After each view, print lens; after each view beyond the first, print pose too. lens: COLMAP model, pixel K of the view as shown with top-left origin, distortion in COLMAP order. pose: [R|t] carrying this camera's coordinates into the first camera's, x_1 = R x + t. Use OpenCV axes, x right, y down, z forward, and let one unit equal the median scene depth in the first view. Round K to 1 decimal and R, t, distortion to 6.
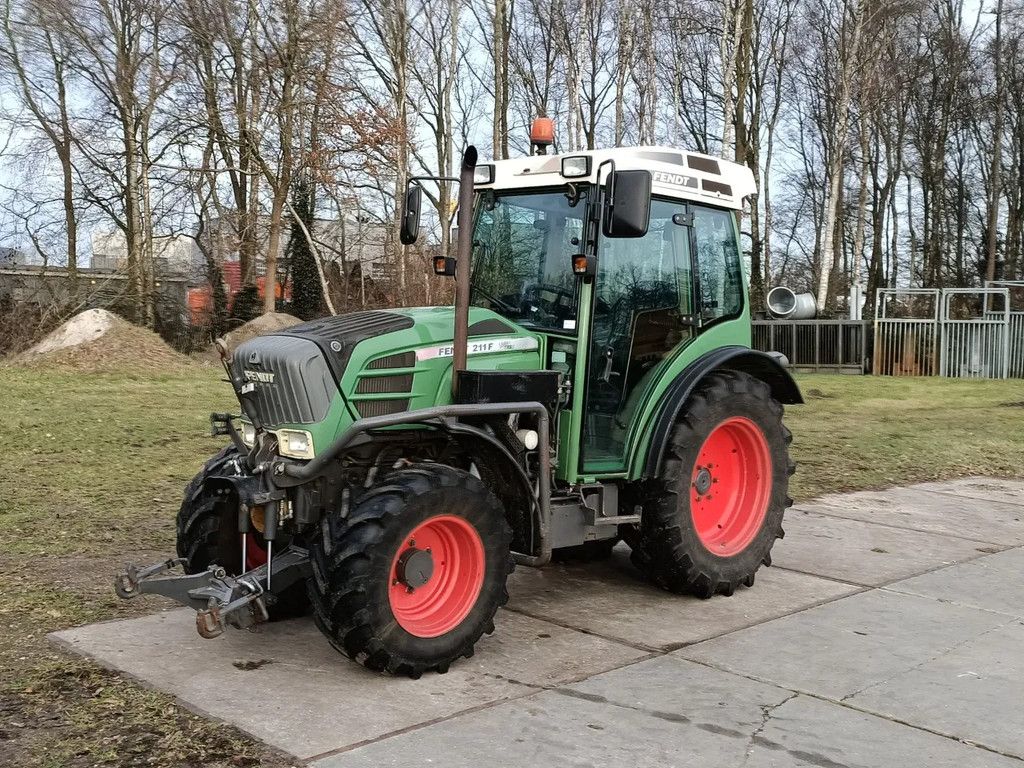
lens RADIAL K [[1153.5, 0, 512.0], [0, 1153.5, 384.0], [0, 0, 1]] dist [0.051207, 0.021464]
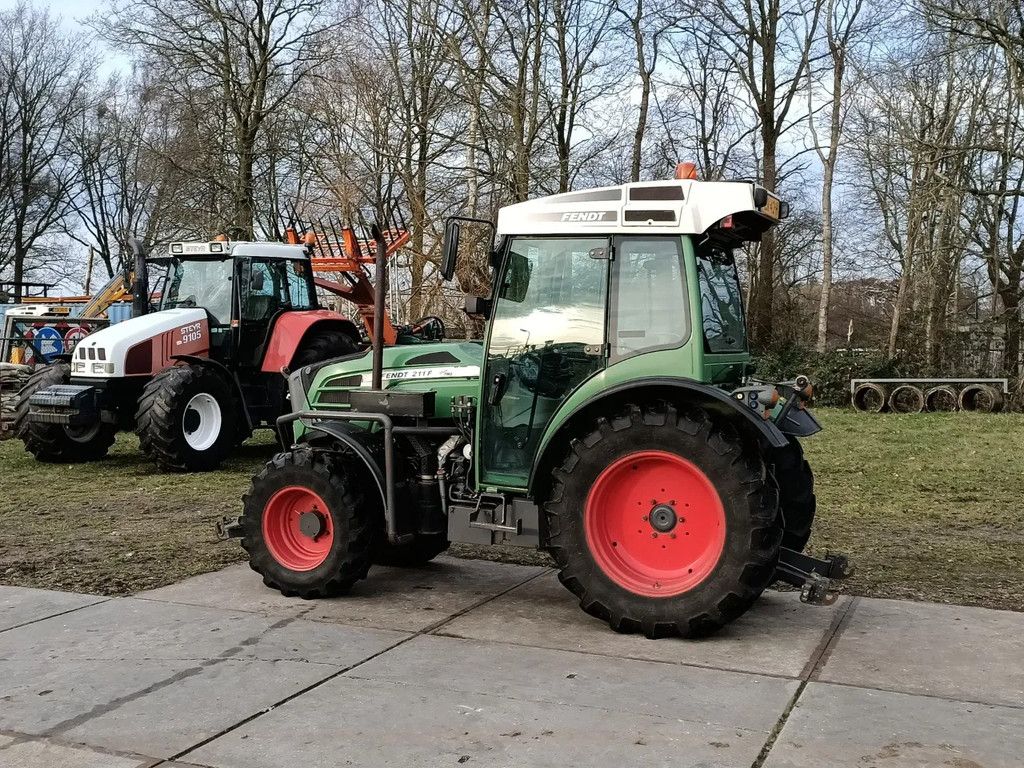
lens RADIAL K [[1153.5, 0, 512.0], [0, 1153.5, 384.0], [0, 0, 1]] dist [0.051207, 0.021464]
pose [[0.366472, 0.004590, -0.930418, 1.221192], [-0.058878, 0.998098, -0.018267, -0.002761], [0.928564, 0.061476, 0.366046, 0.630118]]
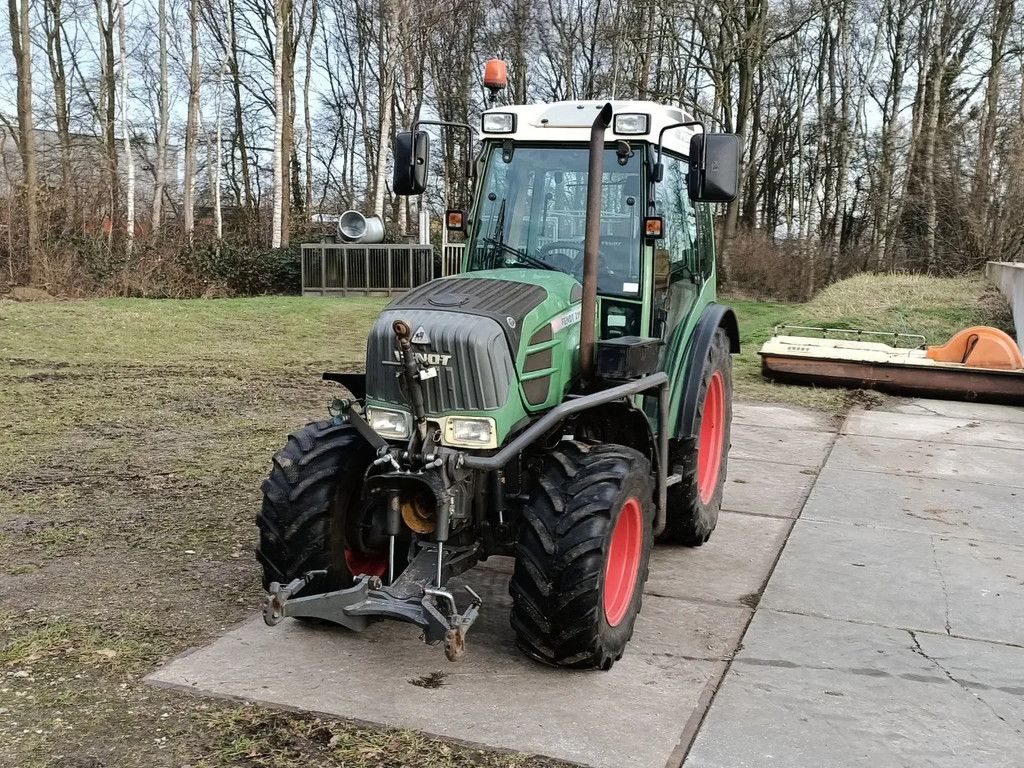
lens RADIAL K [[1153.5, 0, 512.0], [0, 1153.5, 384.0], [0, 0, 1]] dist [0.051207, 0.021464]
pose [[0.904879, -0.045099, 0.423274, -0.485190], [0.014561, 0.997069, 0.075108, -0.047717], [-0.425420, -0.061800, 0.902883, 0.162914]]
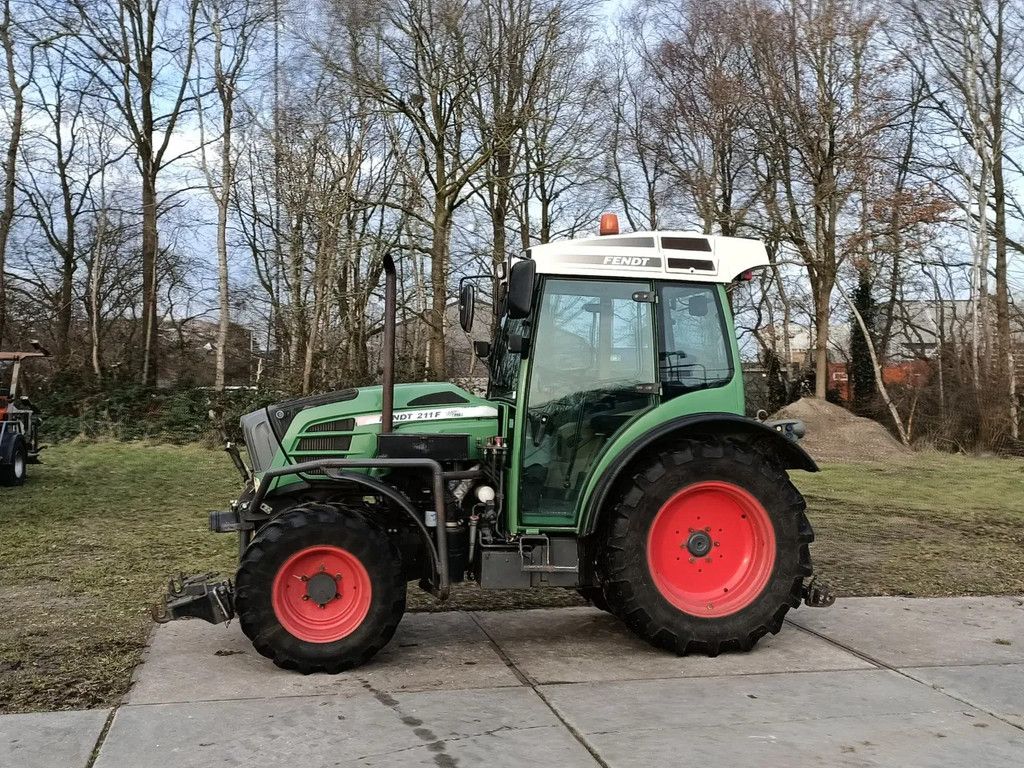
lens RADIAL K [[1156.1, 0, 506.8], [0, 1156.1, 381.3], [0, 0, 1]] dist [0.053530, 0.016244]
pose [[0.834528, -0.030572, -0.550117, 0.720248], [-0.013818, 0.996984, -0.076367, 0.024584], [0.550793, 0.071332, 0.831588, 0.033846]]
